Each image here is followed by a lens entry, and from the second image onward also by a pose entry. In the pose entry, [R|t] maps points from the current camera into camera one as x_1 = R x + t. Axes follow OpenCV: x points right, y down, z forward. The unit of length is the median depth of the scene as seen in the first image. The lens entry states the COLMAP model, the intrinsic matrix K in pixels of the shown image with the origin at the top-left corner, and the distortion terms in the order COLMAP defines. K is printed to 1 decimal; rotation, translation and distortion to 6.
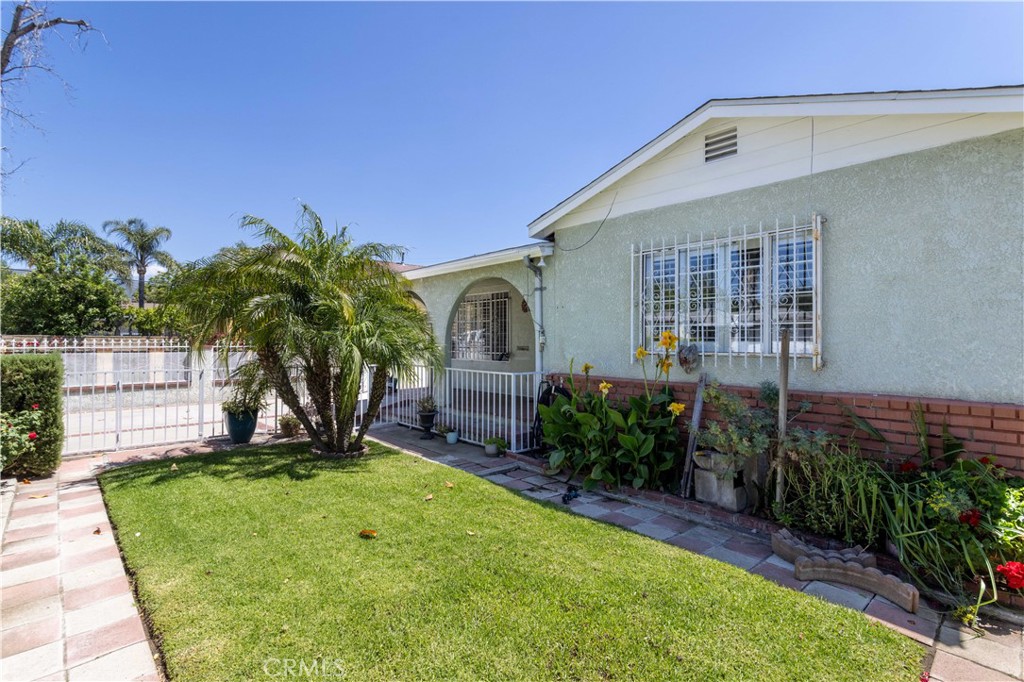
lens RADIAL K [[473.2, 0, 512.0], [0, 473.2, 341.0], [0, 0, 1]] dist [0.000378, 0.001089]
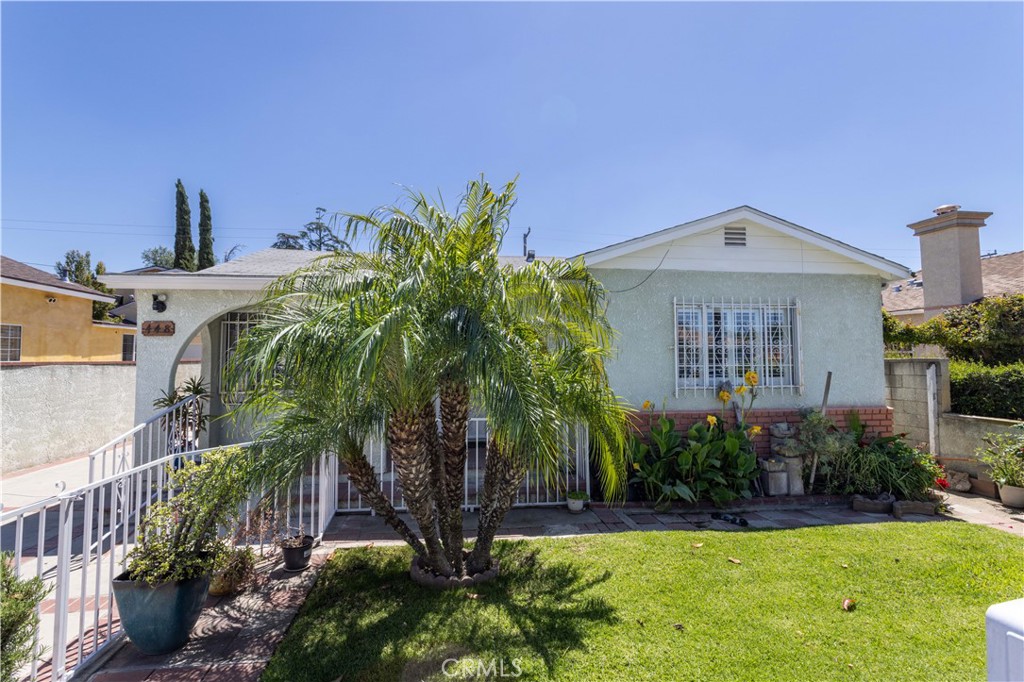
lens RADIAL K [[473.2, 0, 512.0], [0, 473.2, 341.0], [0, 0, 1]] dist [0.000378, 0.001089]
pose [[0.590318, 0.024427, 0.806801, -1.089932], [0.006500, 0.999366, -0.035013, -0.063066], [-0.807145, 0.025913, 0.589784, 0.731640]]
